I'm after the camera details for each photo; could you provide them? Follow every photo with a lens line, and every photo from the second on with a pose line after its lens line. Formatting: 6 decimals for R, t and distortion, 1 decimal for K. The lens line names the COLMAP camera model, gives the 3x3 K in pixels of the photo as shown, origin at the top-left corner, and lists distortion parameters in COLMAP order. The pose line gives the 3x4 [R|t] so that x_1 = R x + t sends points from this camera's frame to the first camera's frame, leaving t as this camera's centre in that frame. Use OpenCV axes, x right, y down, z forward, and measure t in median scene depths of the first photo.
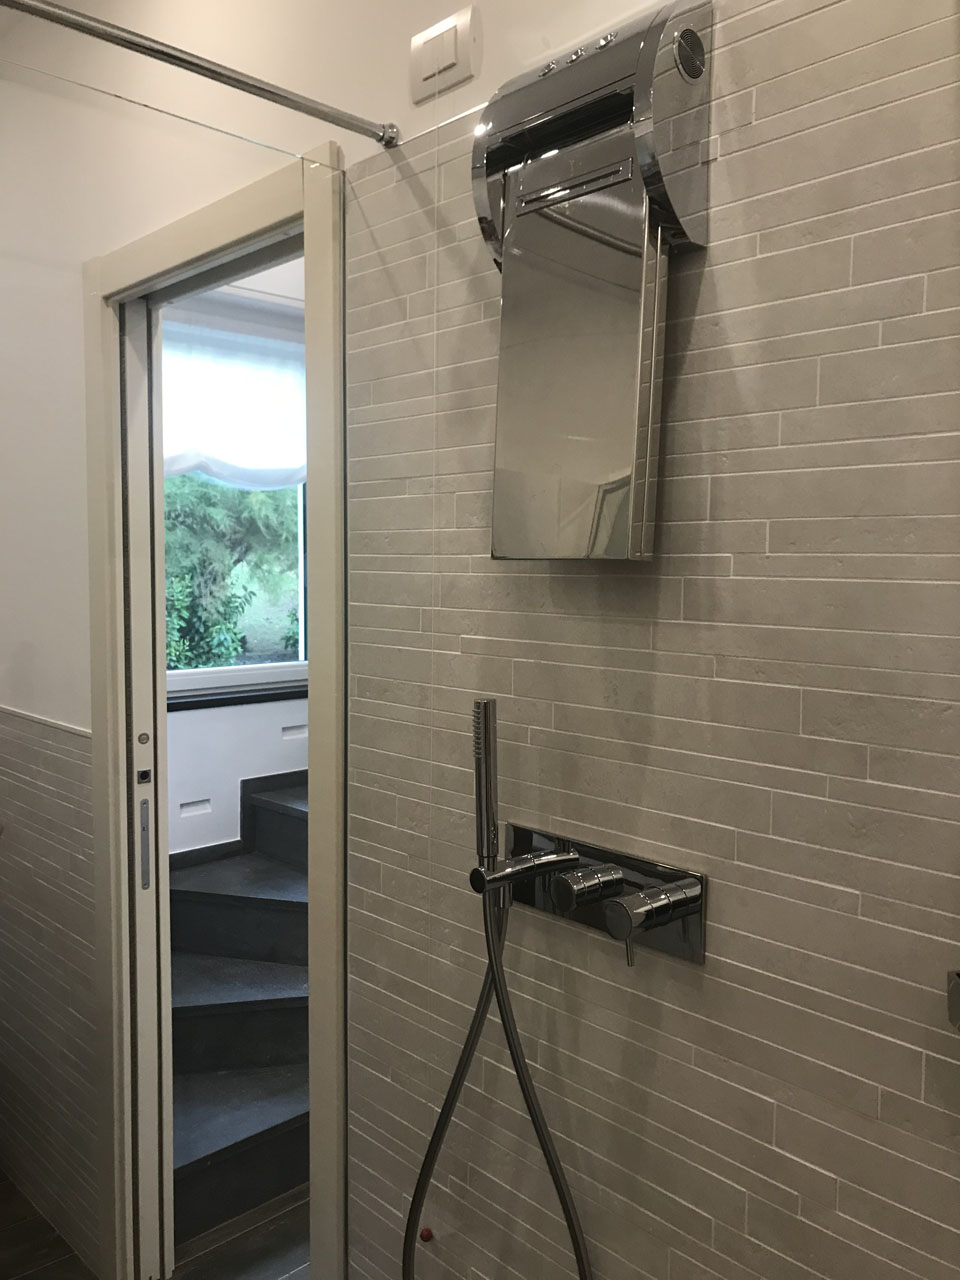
lens RADIAL K [[1063.8, 0, 480.0], [0, 1063.8, 640.0], [0, 0, 1]] dist [0.012832, 0.002744]
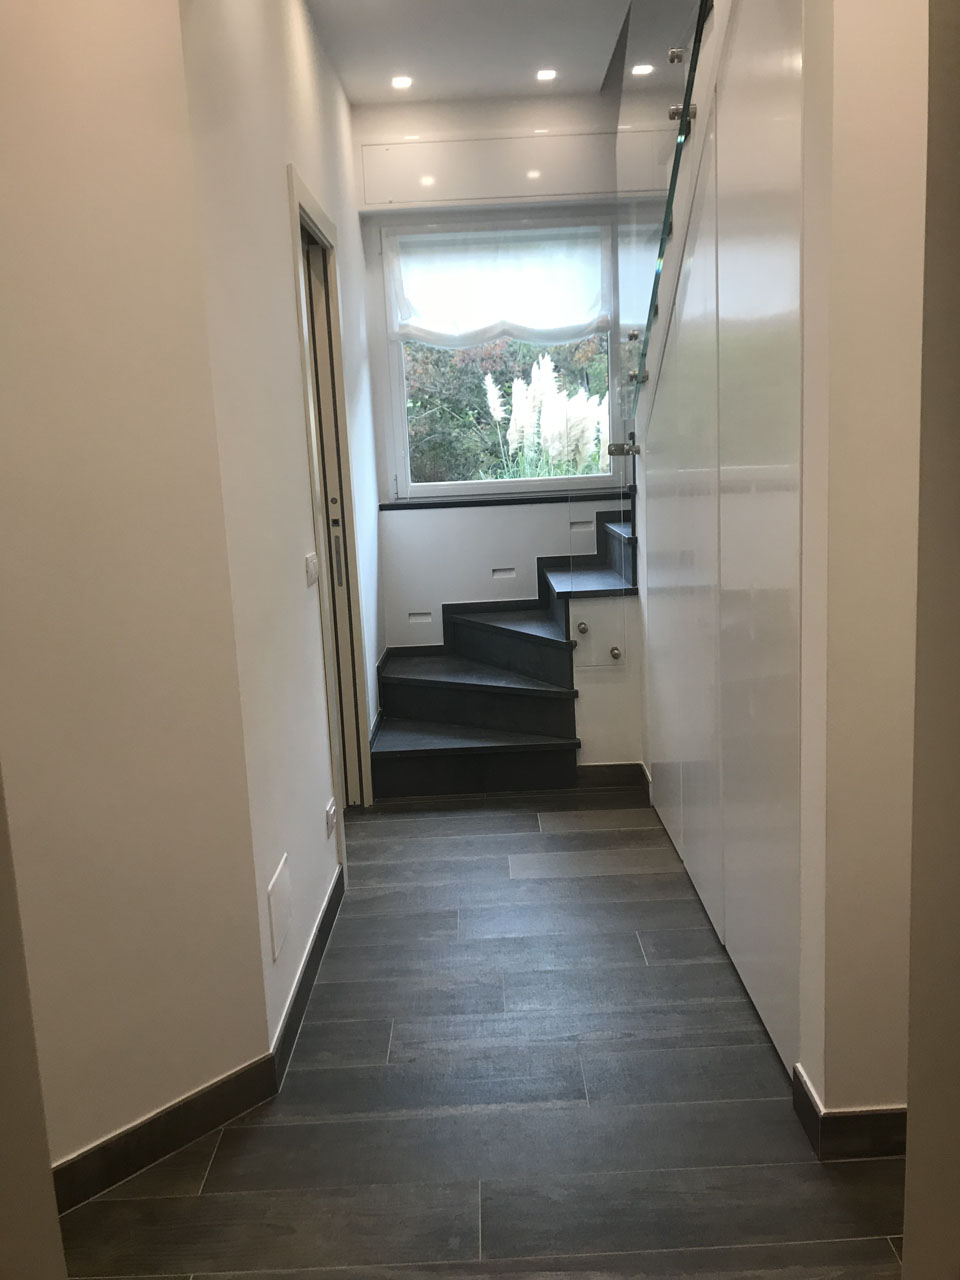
lens RADIAL K [[1055.4, 0, 480.0], [0, 1055.4, 640.0], [0, 0, 1]] dist [0.076980, -0.141295]
pose [[0.729154, 0.090237, -0.678374, 0.707169], [-0.004210, 0.991841, 0.127409, 0.063459], [0.684337, -0.090044, 0.723585, -0.085676]]
